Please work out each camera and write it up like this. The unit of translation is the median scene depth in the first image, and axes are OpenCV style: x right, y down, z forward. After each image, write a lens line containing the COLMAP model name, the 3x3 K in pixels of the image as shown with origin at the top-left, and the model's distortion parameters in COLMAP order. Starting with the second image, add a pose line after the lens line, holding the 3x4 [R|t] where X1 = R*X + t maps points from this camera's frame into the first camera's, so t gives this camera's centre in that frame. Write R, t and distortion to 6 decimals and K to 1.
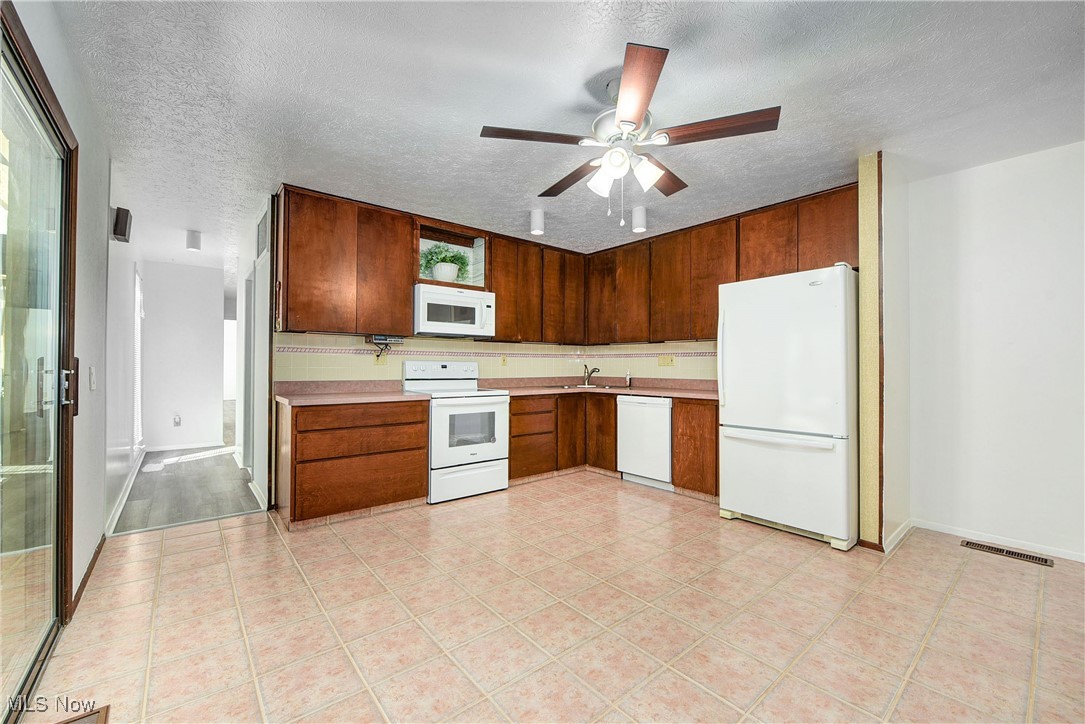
lens RADIAL K [[433.3, 0, 542.6], [0, 433.3, 361.9], [0, 0, 1]] dist [-0.008550, -0.000065]
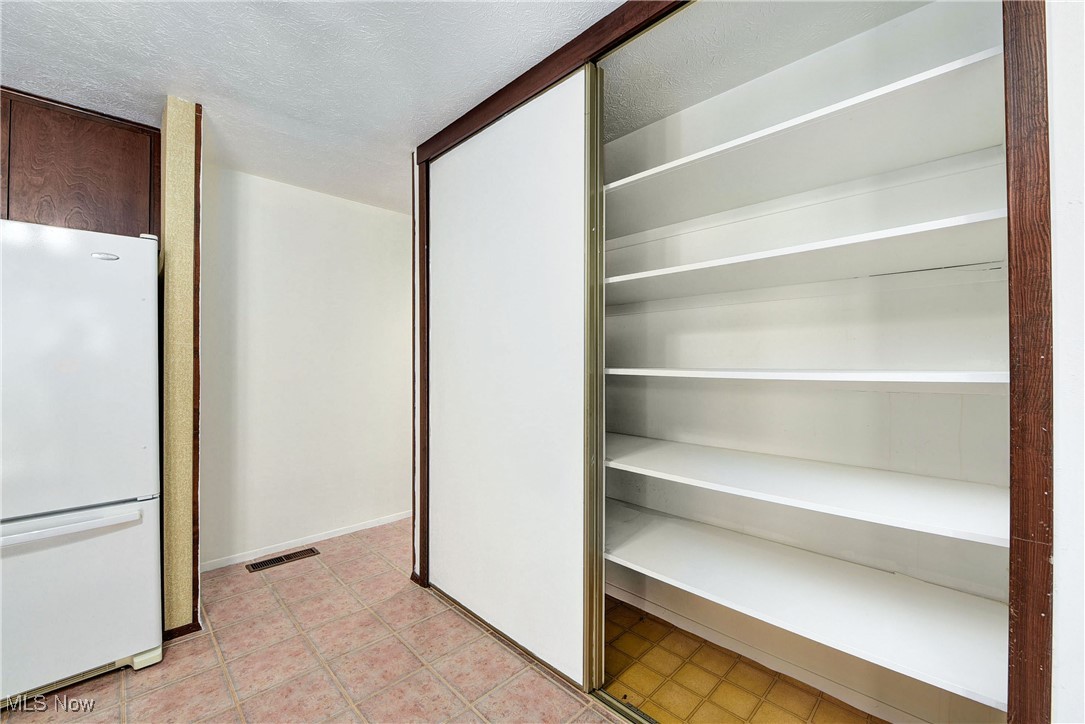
lens RADIAL K [[433.3, 0, 542.9], [0, 433.3, 363.5], [0, 0, 1]] dist [-0.008550, -0.000065]
pose [[-0.087277, 0.000251, 0.996184, -0.024408], [-0.006737, 0.999977, -0.000842, -0.035558], [-0.996161, -0.006785, -0.087274, 0.457368]]
